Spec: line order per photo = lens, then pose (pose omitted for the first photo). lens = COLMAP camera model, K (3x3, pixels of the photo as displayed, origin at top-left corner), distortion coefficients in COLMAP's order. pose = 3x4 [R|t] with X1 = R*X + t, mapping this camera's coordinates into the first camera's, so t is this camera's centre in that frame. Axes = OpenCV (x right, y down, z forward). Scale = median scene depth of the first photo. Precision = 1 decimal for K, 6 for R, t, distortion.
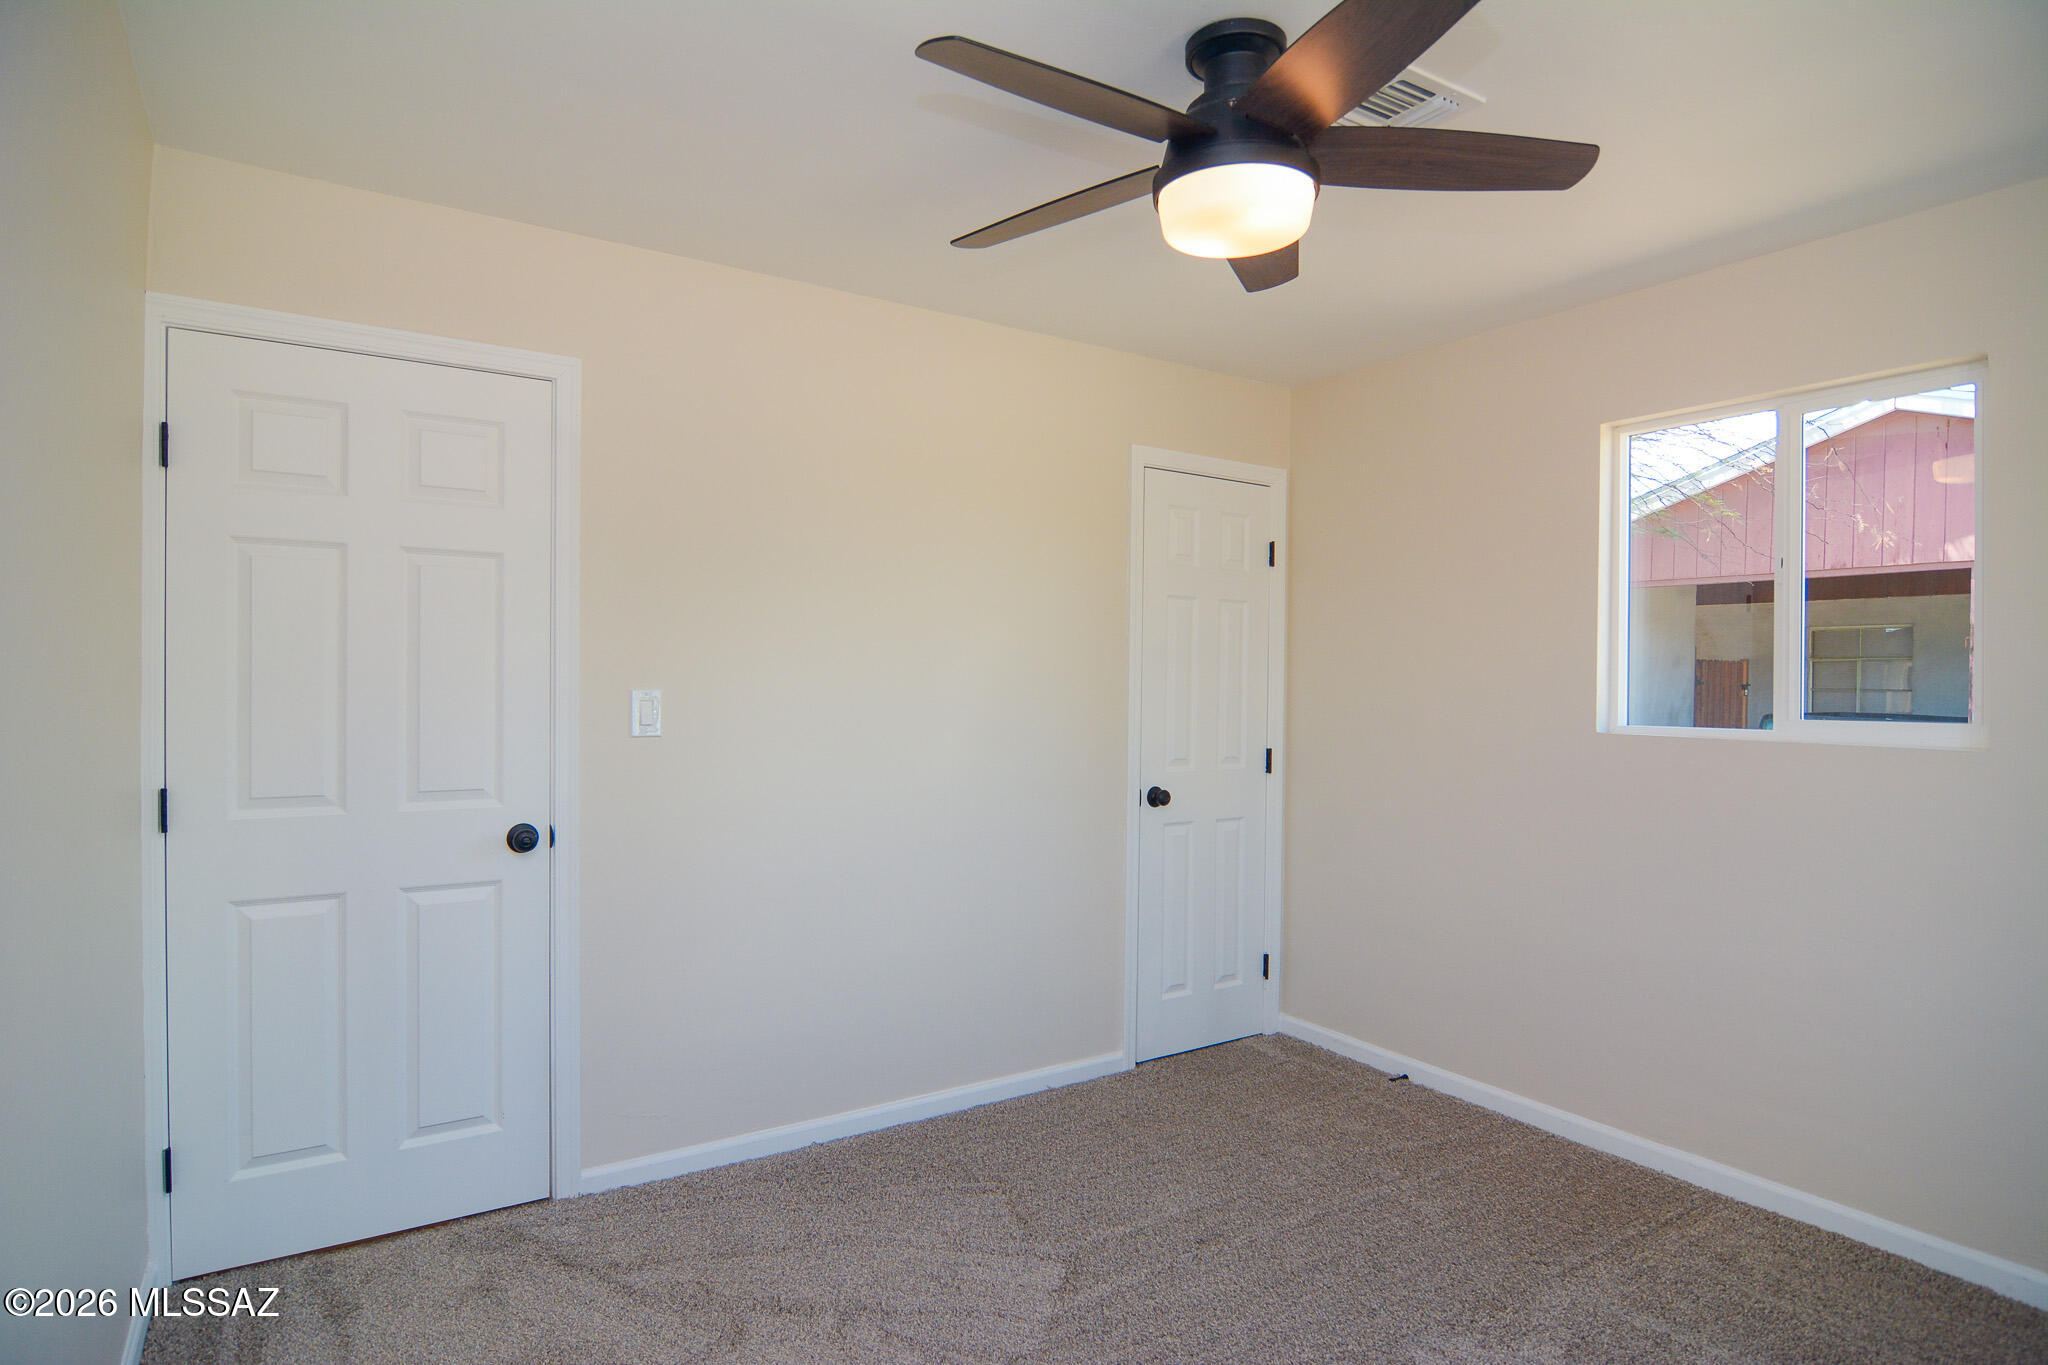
lens RADIAL K [[836.8, 0, 1023.3], [0, 836.8, 685.7], [0, 0, 1]] dist [-0.012875, 0.000131]
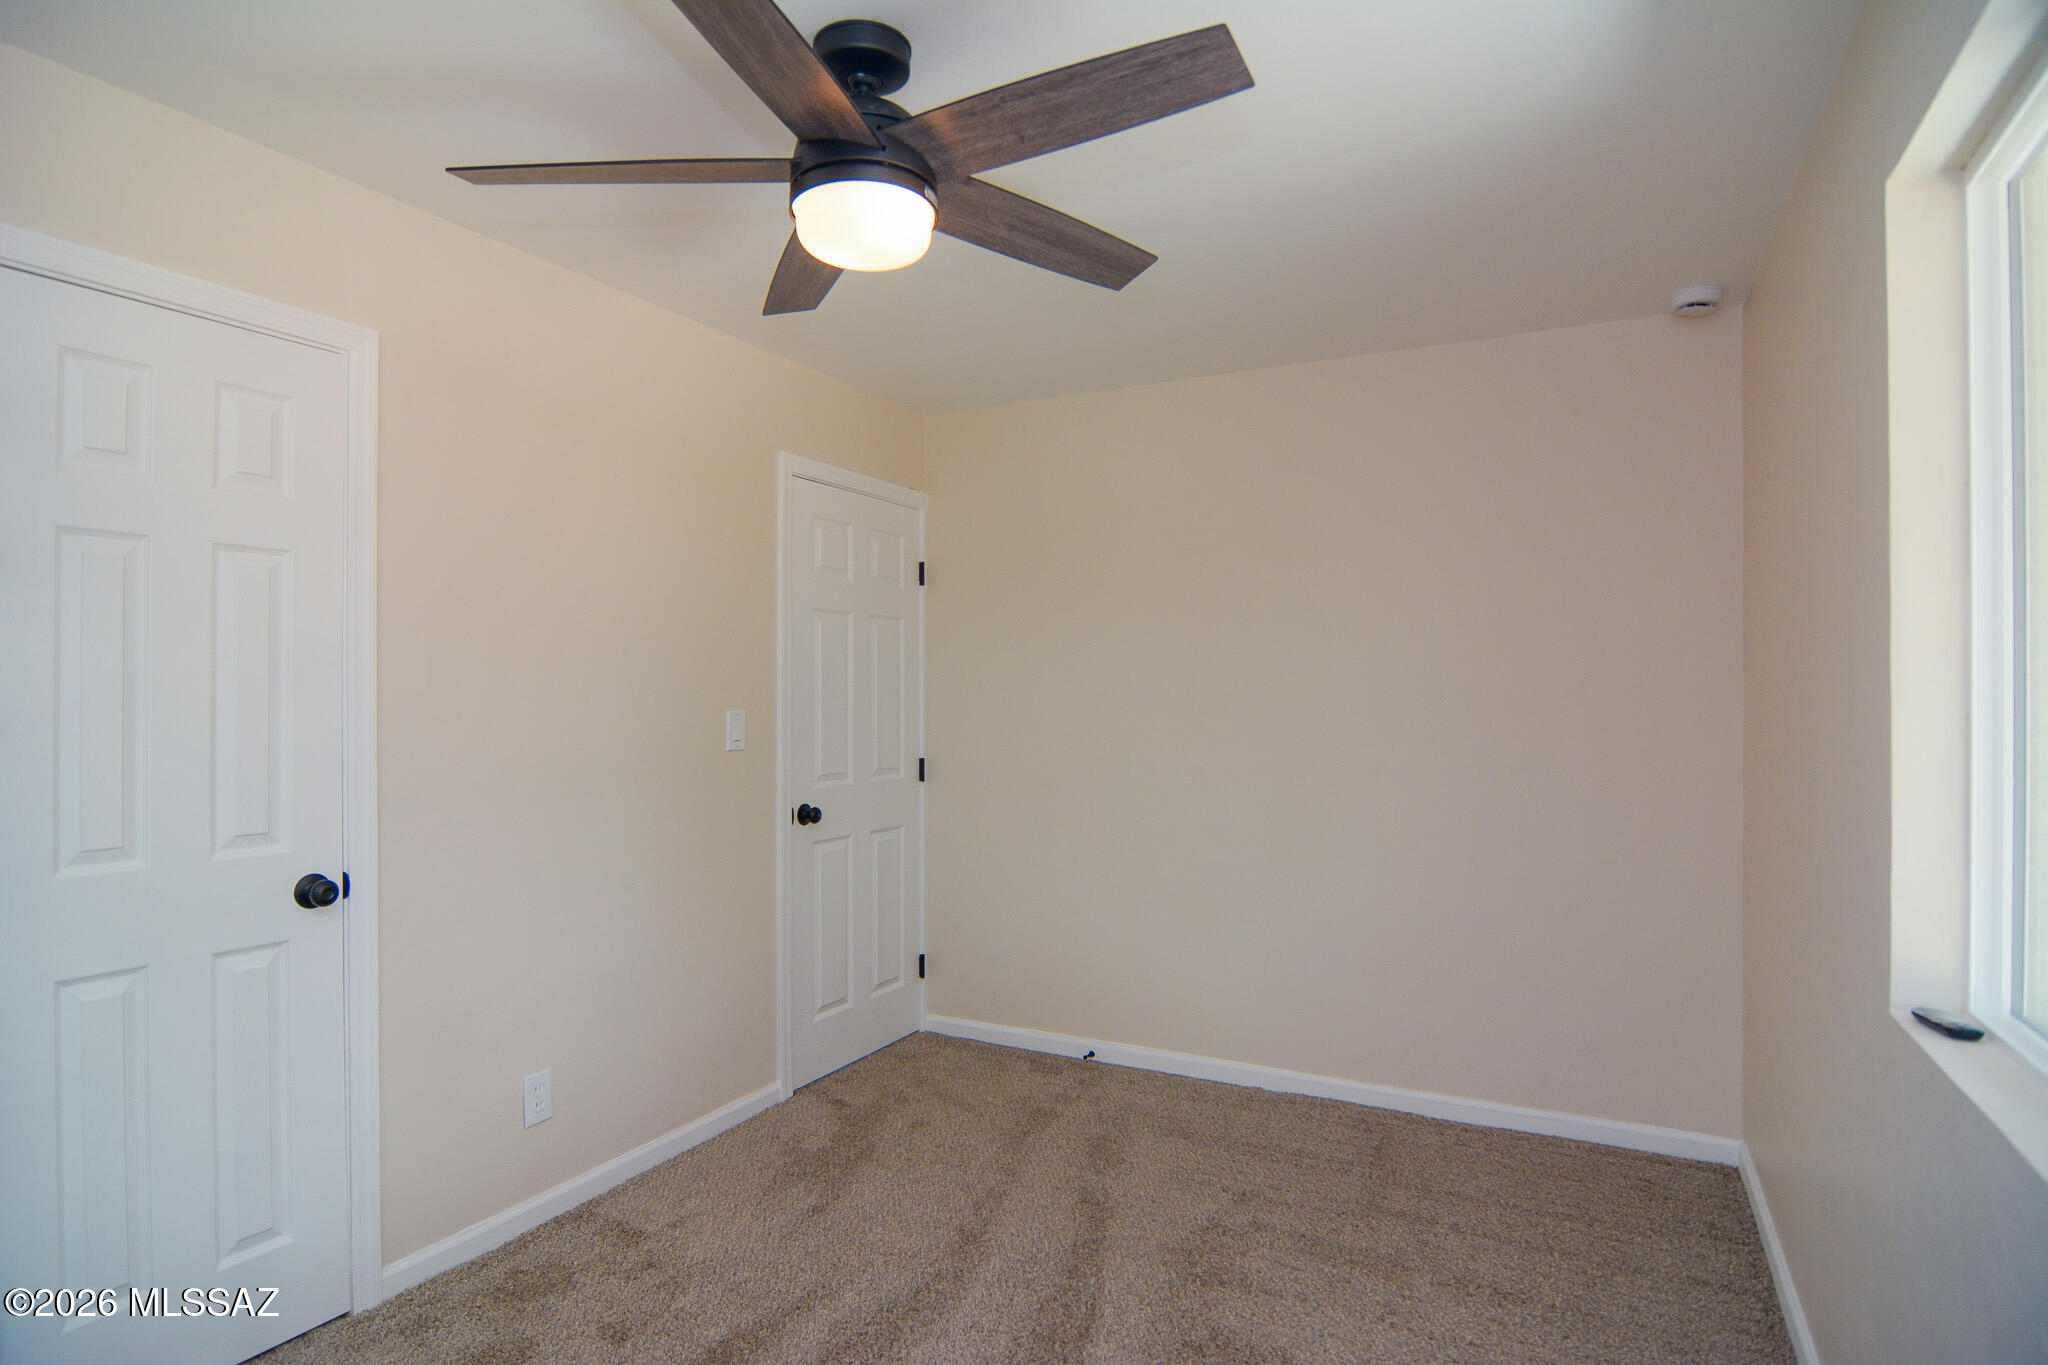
lens RADIAL K [[1103.2, 0, 1024.4], [0, 1103.2, 684.5], [0, 0, 1]] dist [-0.007672, -0.004626]
pose [[0.809065, -0.002463, 0.587714, -0.407905], [0.009596, 0.999913, -0.009019, -0.004480], [-0.587641, 0.012936, 0.809018, -0.200278]]
